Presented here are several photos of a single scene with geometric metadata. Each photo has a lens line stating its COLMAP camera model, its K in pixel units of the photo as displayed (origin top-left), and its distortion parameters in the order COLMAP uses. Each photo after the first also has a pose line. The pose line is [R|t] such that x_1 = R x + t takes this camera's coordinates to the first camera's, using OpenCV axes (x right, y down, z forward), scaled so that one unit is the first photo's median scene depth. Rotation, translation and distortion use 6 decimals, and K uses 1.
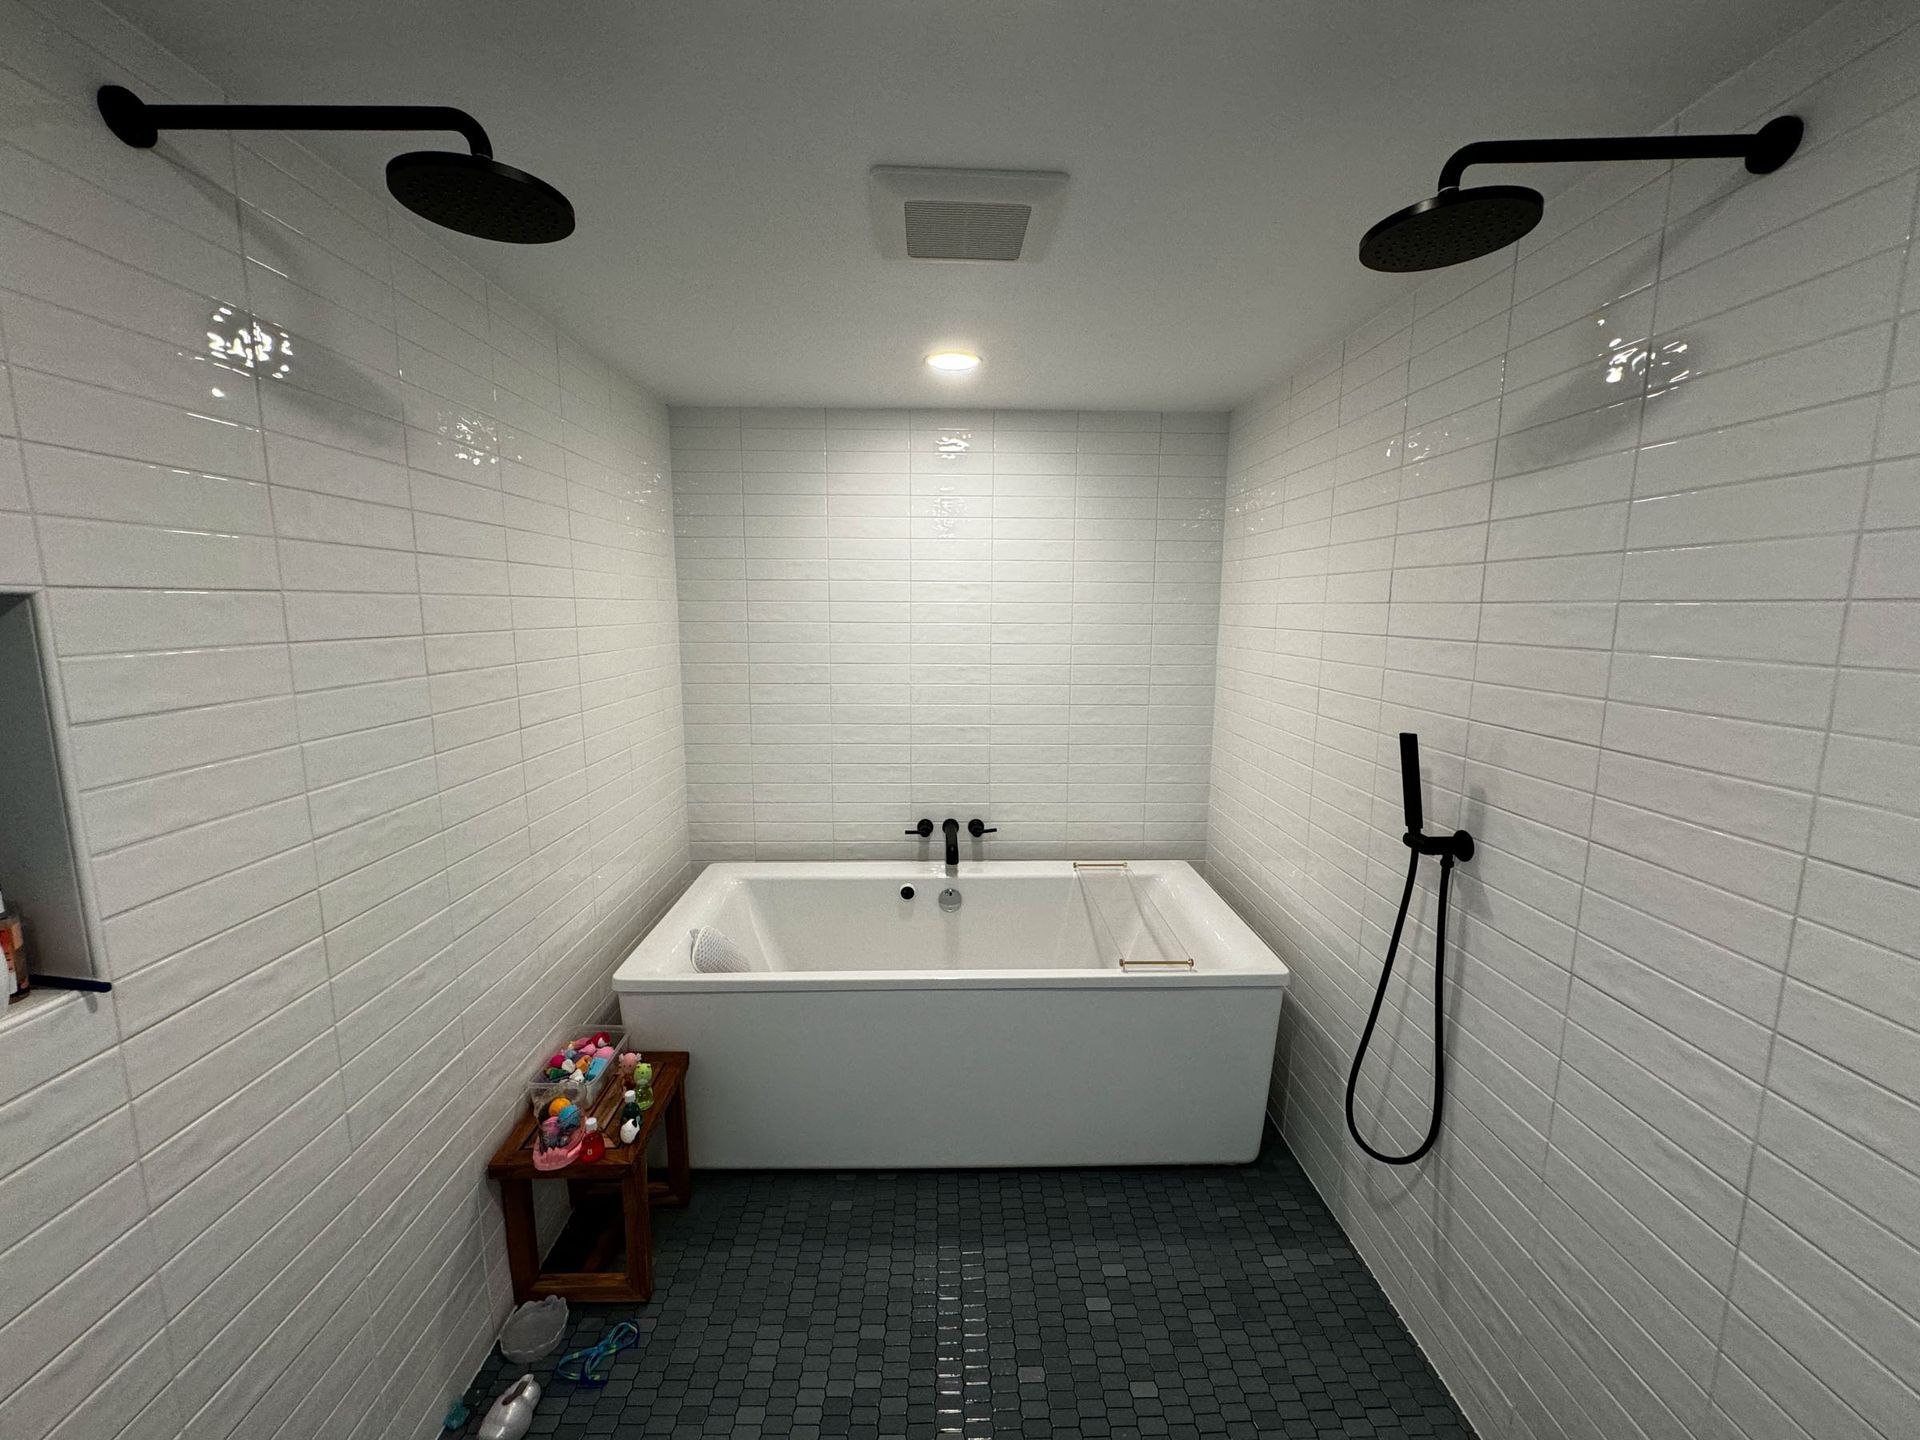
lens RADIAL K [[763.9, 0, 957.5], [0, 763.9, 717.4], [0, 0, 1]] dist [-0.002271, 0.000102]
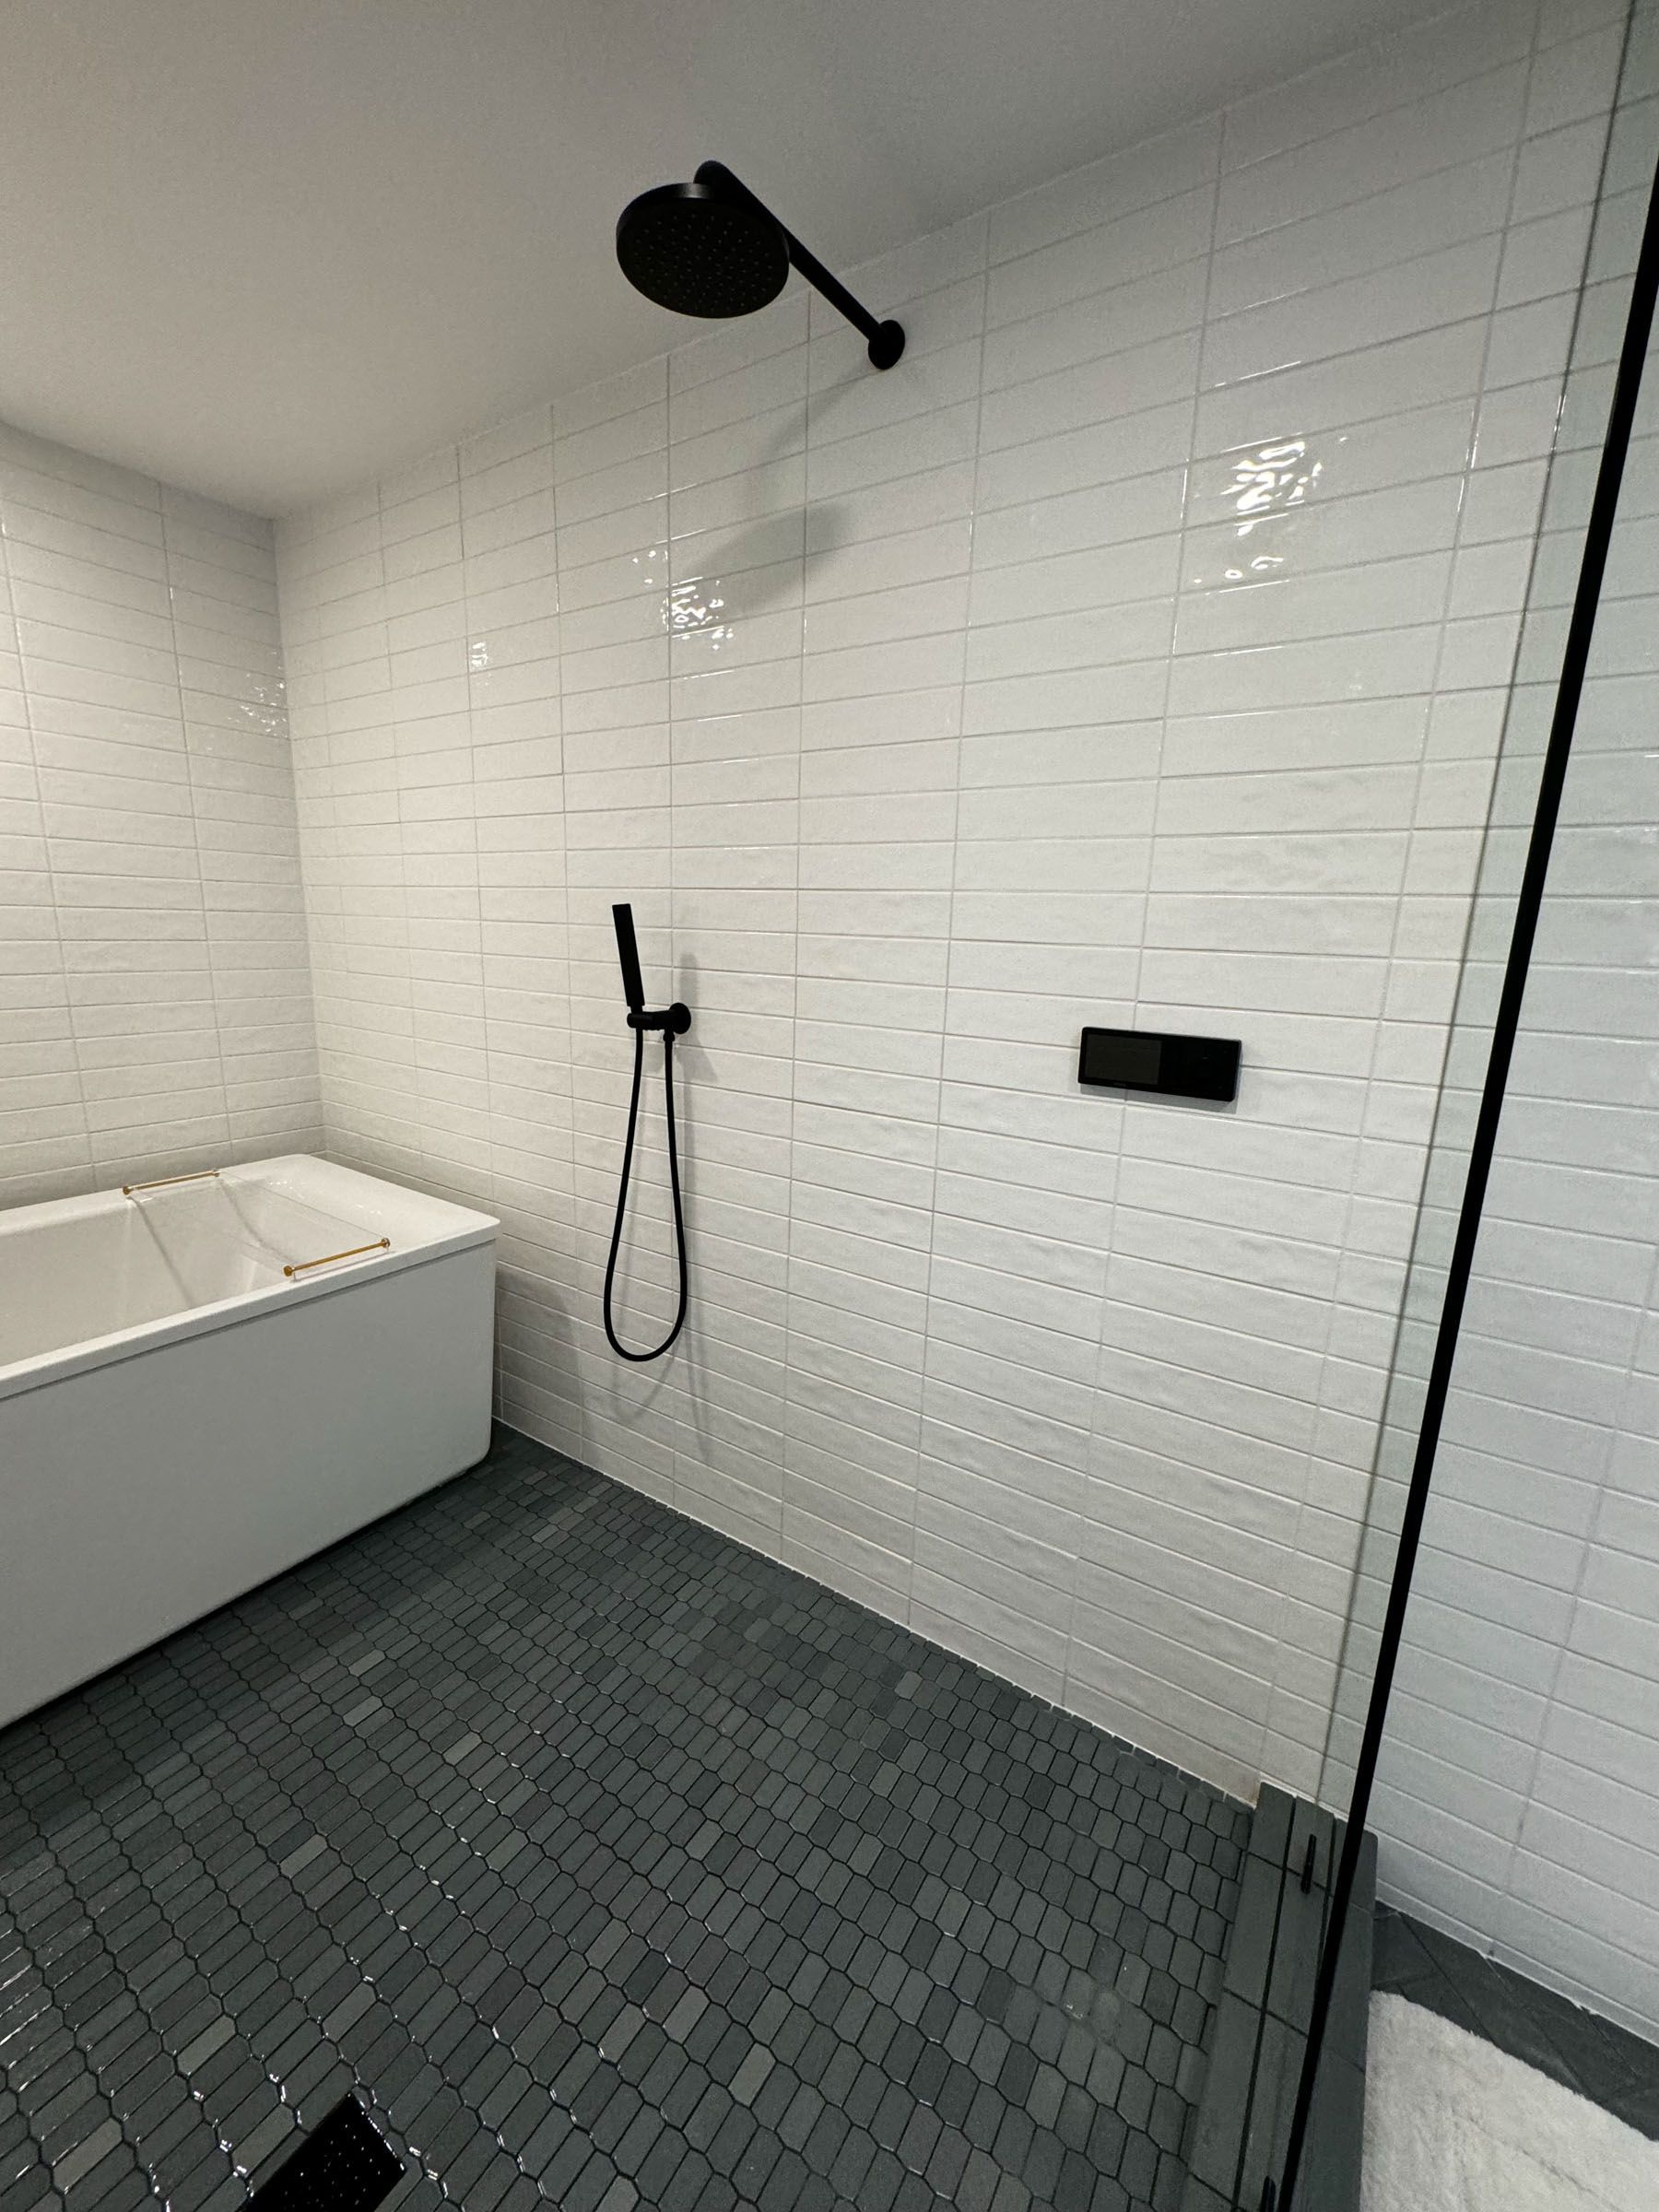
lens RADIAL K [[880.1, 0, 835.4], [0, 880.1, 1106.2], [0, 0, 1]] dist [-0.002271, 0.000102]
pose [[0.564533, -0.154933, 0.810740, -0.151229], [0.090540, 0.987922, 0.125748, 0.135429], [-0.820430, 0.002415, 0.571742, 0.150732]]
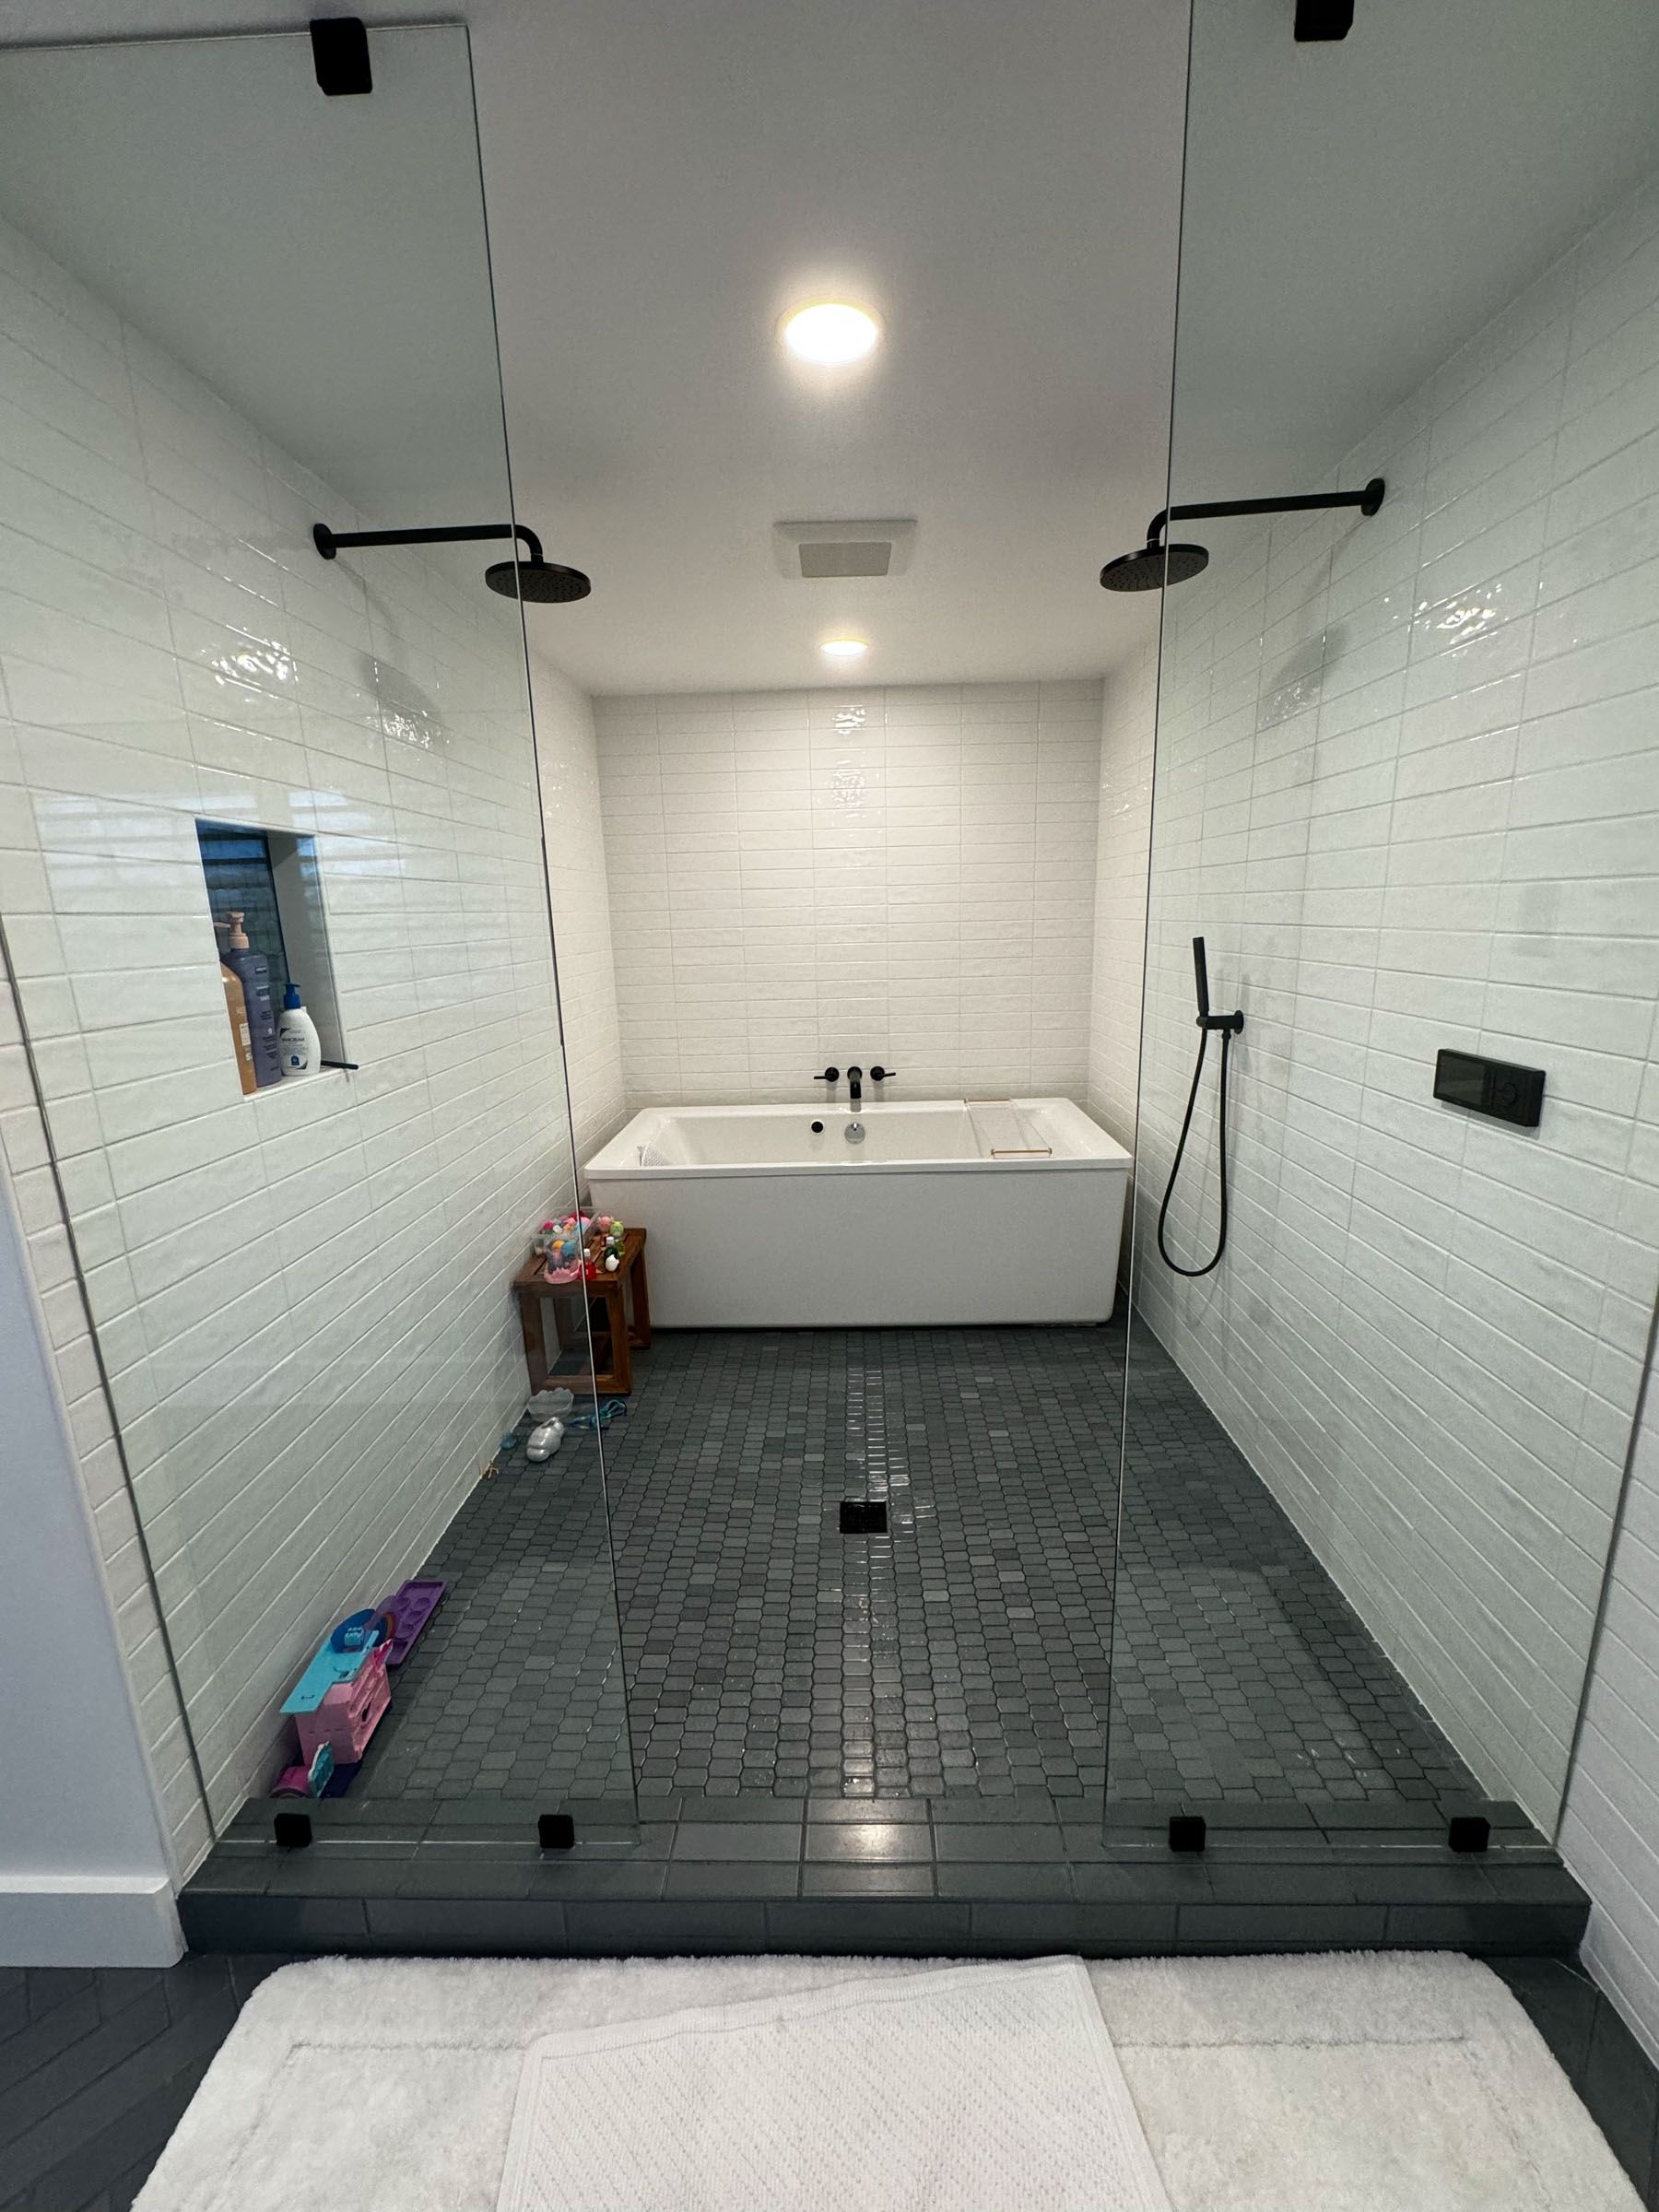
lens RADIAL K [[880.1, 0, 828.4], [0, 880.1, 1104.0], [0, 0, 1]] dist [-0.002271, 0.000102]
pose [[0.998375, -0.021351, -0.052832, 0.033422], [0.025098, 0.997138, 0.071320, 0.159436], [0.051158, -0.072530, 0.996053, -0.475149]]
